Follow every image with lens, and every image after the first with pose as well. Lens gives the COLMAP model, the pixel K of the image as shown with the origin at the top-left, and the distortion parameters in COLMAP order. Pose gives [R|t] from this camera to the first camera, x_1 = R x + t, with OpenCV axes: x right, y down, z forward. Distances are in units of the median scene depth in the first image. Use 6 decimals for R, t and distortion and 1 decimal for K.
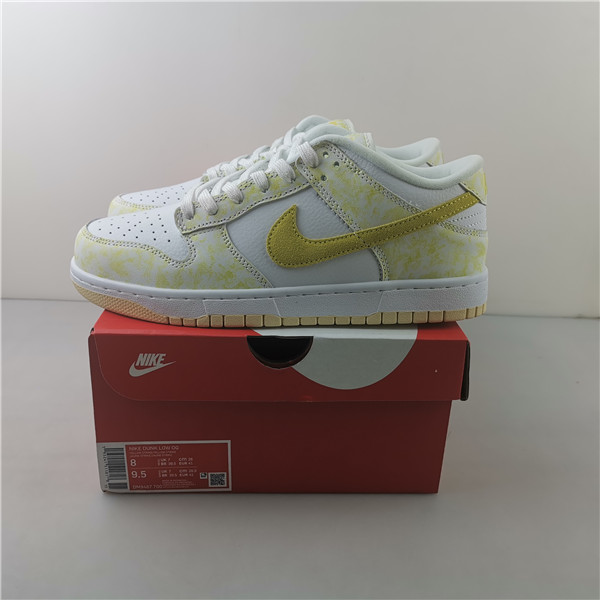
lens RADIAL K [[641.5, 0, 300.0], [0, 641.5, 300.0], [0, 0, 1]] dist [0.038835, 0.001231]
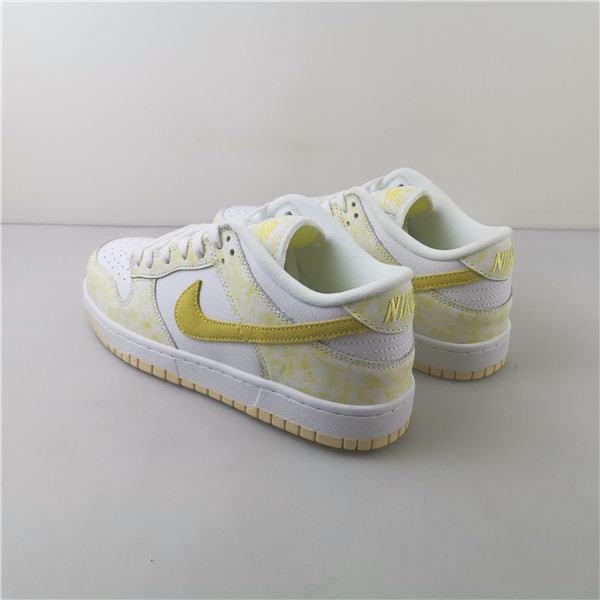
lens RADIAL K [[641.5, 0, 300.0], [0, 641.5, 300.0], [0, 0, 1]] dist [0.038835, 0.001231]
pose [[0.794819, 0.279112, -0.538851, 0.662146], [-0.209216, 0.959545, 0.188422, -0.336474], [0.569642, -0.037026, 0.821058, 0.256687]]
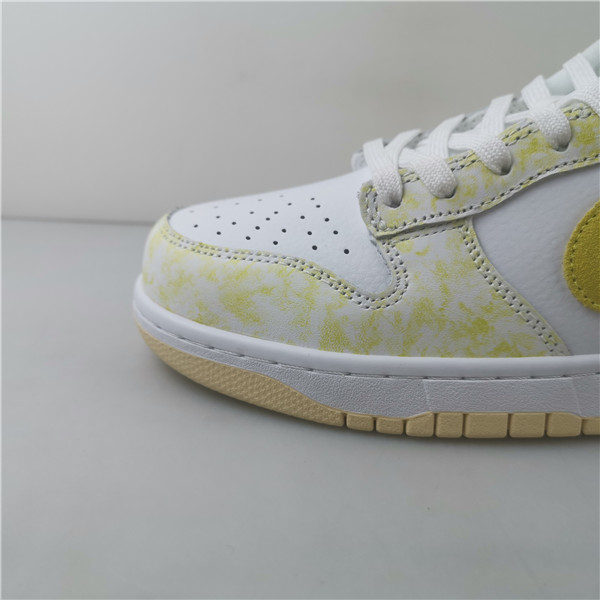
lens RADIAL K [[662.5, 0, 300.0], [0, 662.5, 300.0], [0, 0, 1]] dist [-0.003327, -0.003953]
pose [[0.999415, 0.018179, -0.028975, -0.226268], [-0.018539, 0.999754, -0.012209, -0.049885], [0.028746, 0.012739, 0.999506, 0.513985]]
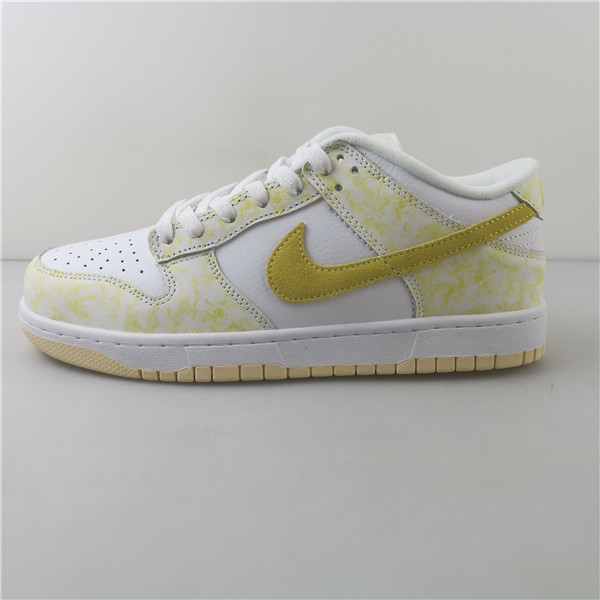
lens RADIAL K [[641.5, 0, 300.0], [0, 641.5, 300.0], [0, 0, 1]] dist [0.038835, 0.001231]
pose [[0.999832, -0.018182, 0.002100, -0.013690], [0.018277, 0.997927, -0.061707, -0.006034], [-0.000974, 0.061735, 0.998092, 0.224629]]
